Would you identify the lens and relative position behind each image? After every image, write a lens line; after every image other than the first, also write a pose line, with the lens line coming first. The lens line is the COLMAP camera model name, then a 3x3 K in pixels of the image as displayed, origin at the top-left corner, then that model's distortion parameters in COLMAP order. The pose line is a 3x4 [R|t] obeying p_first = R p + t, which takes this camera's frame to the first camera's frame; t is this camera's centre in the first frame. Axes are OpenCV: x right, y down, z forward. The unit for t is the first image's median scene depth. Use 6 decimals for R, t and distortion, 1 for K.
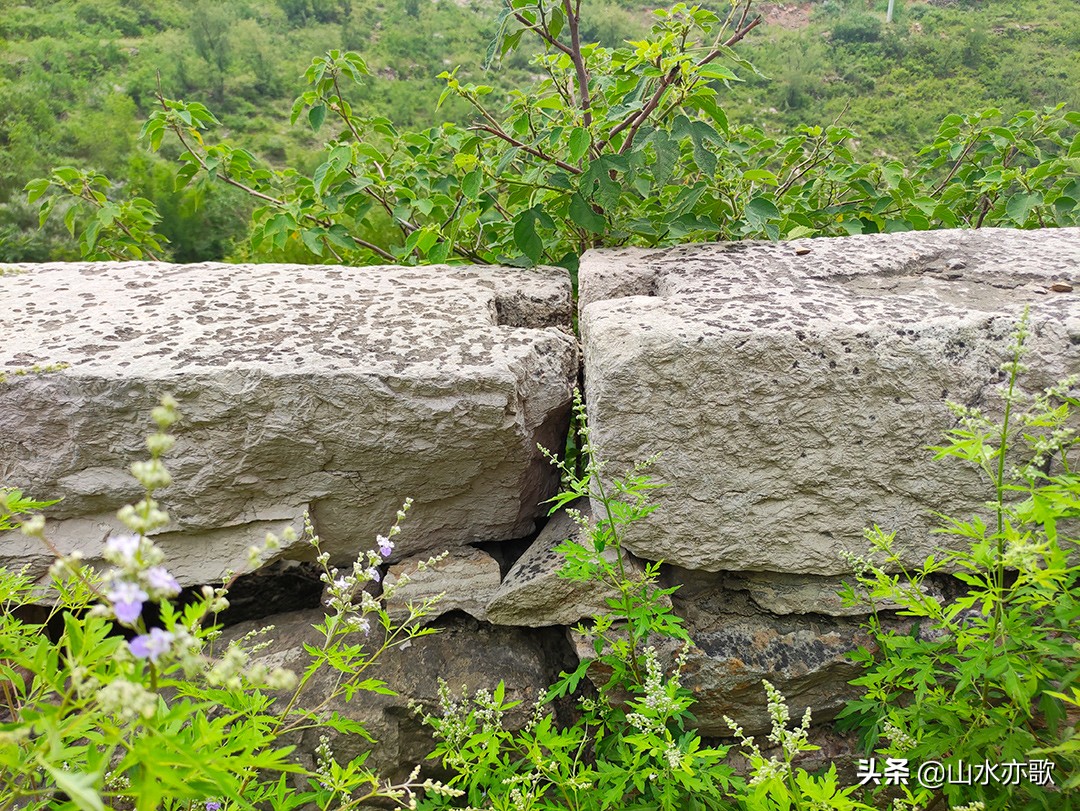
lens RADIAL K [[820.6, 0, 540.7], [0, 820.6, 406.2], [0, 0, 1]] dist [0.011785, -0.030388]
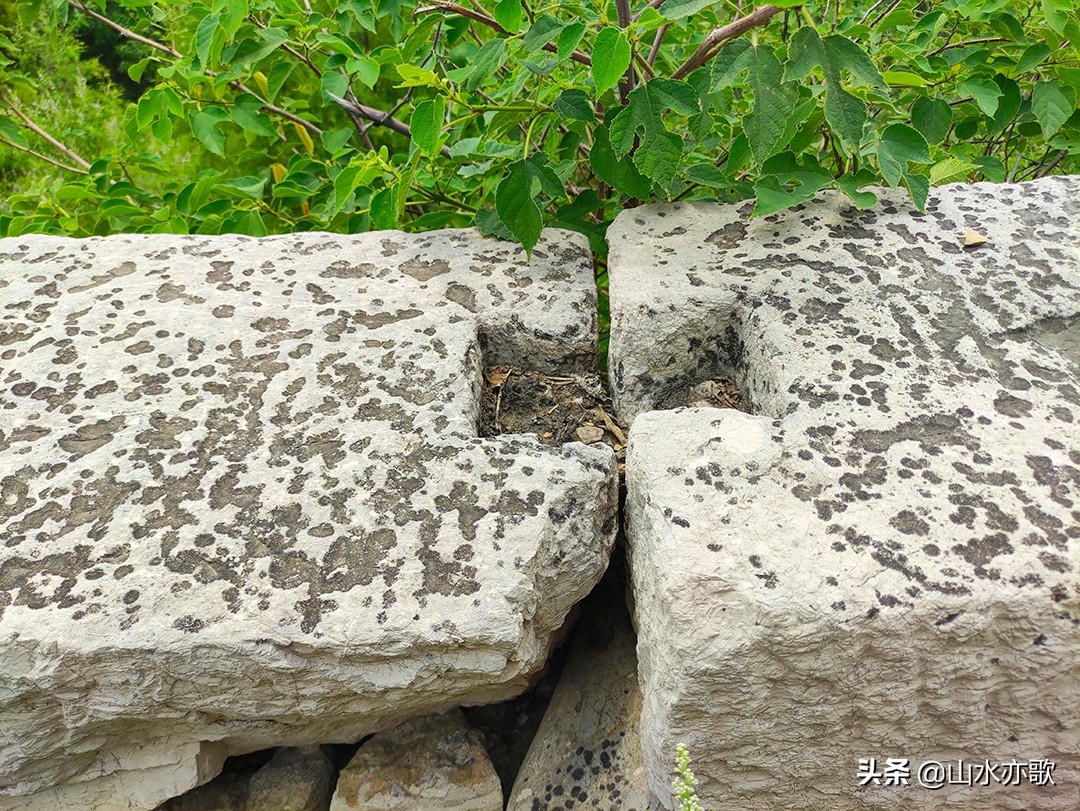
lens RADIAL K [[820.6, 0, 543.6], [0, 820.6, 403.5], [0, 0, 1]] dist [0.011785, -0.030388]
pose [[0.999638, -0.024767, 0.010547, -0.014719], [0.020552, 0.955226, 0.295162, -0.306974], [-0.017385, -0.294839, 0.955389, 0.450307]]
